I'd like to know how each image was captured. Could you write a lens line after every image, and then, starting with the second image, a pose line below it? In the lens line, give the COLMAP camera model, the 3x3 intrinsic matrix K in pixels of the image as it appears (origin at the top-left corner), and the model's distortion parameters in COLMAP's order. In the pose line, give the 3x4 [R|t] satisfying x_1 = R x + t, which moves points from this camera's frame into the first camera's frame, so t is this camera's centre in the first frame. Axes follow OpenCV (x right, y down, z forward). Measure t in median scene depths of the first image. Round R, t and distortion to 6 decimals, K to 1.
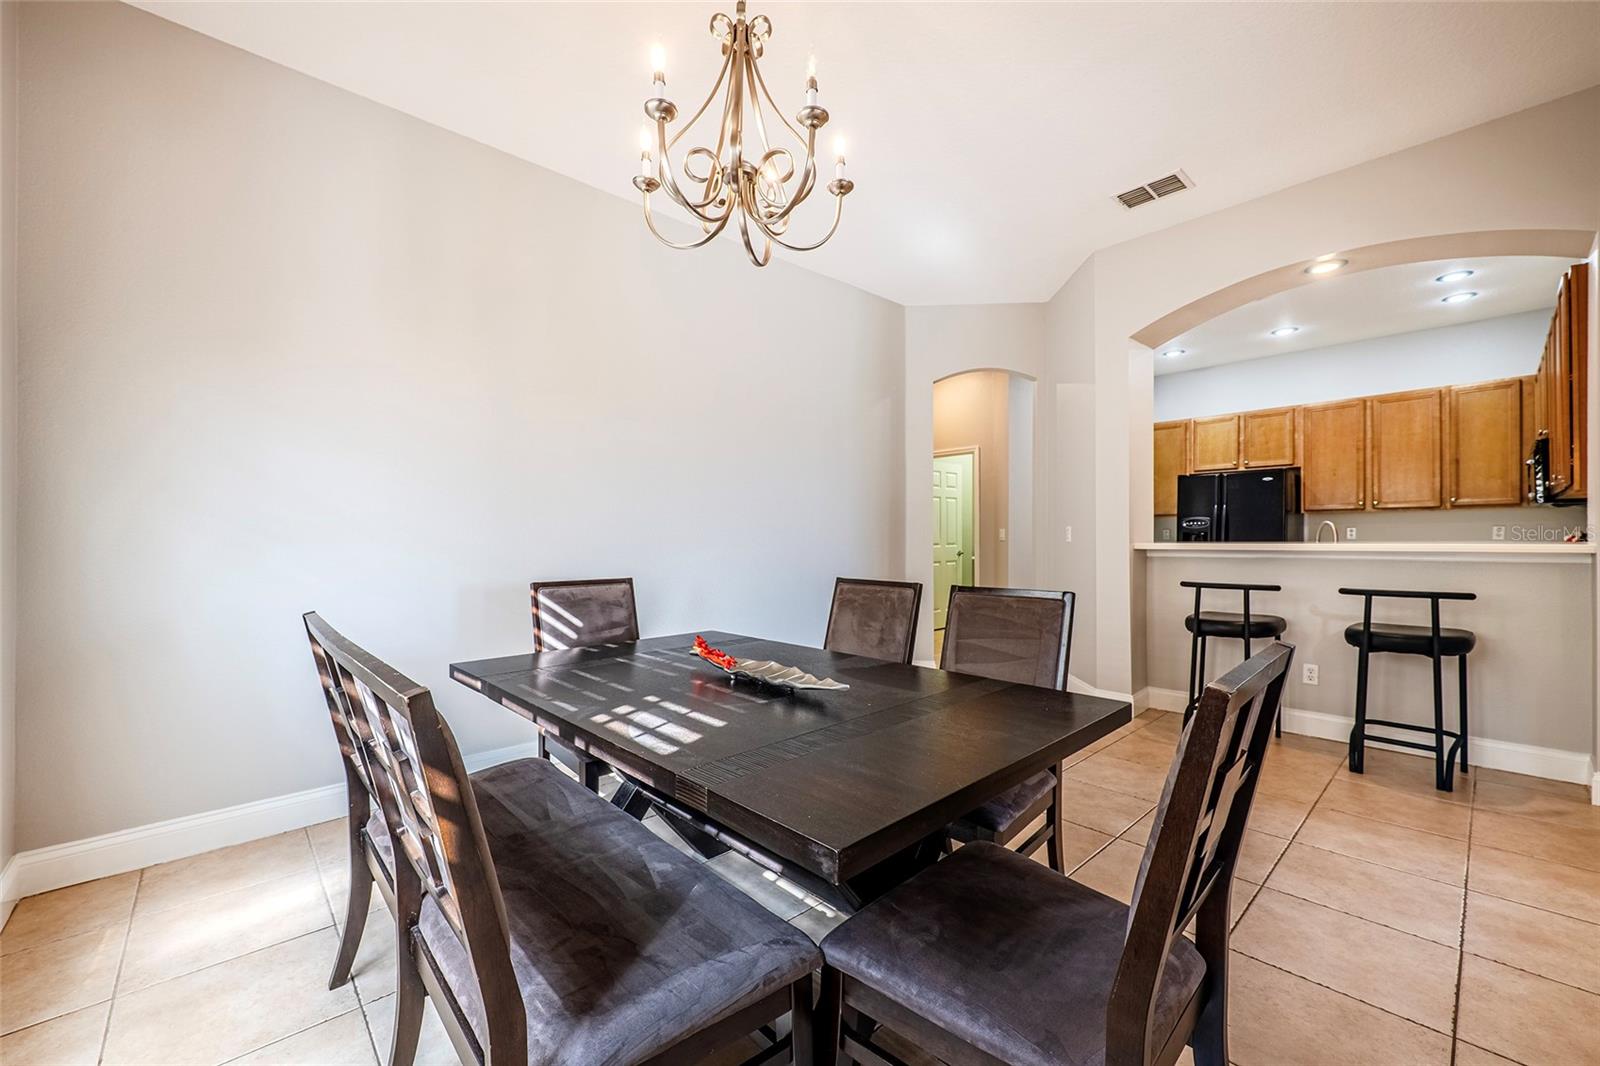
lens RADIAL K [[637.6, 0, 801.8], [0, 637.6, 534.7], [0, 0, 1]] dist [-0.000254, -0.000639]
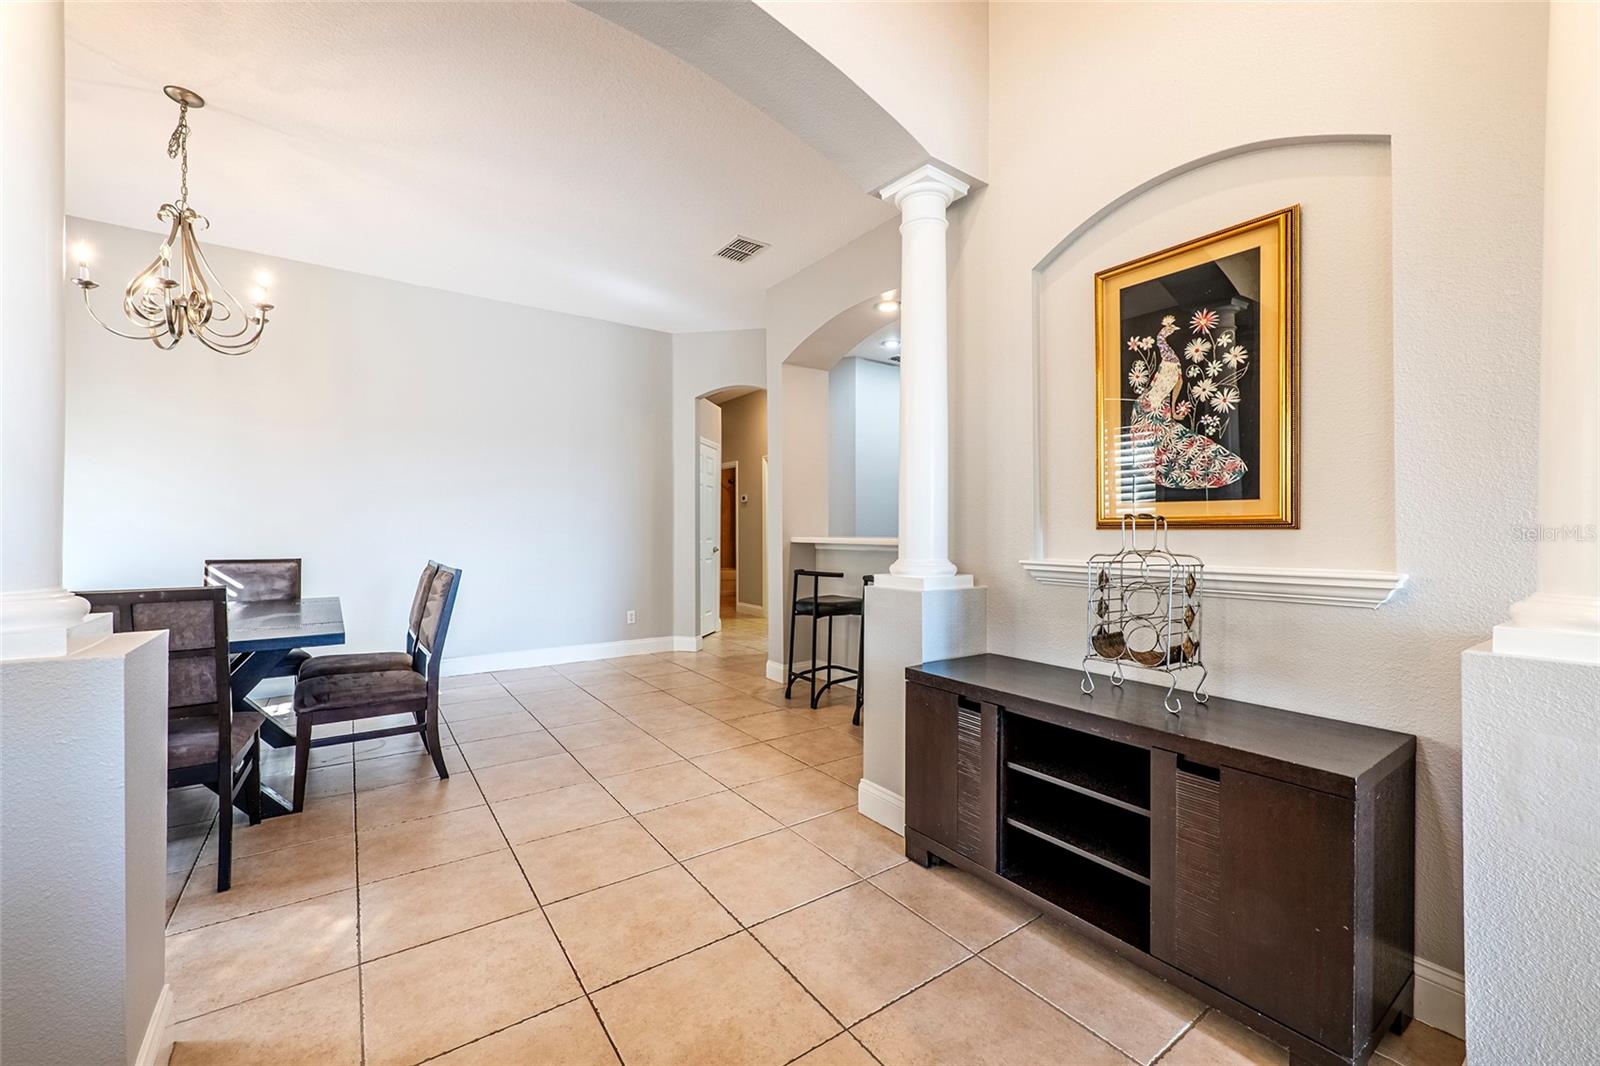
lens RADIAL K [[637.6, 0, 801.8], [0, 637.6, 534.7], [0, 0, 1]] dist [-0.000254, -0.000639]
pose [[0.991263, 0.006083, -0.131759, 1.087786], [-0.005284, 0.999965, 0.006411, 0.000976], [0.131793, -0.005659, 0.991261, -0.263122]]
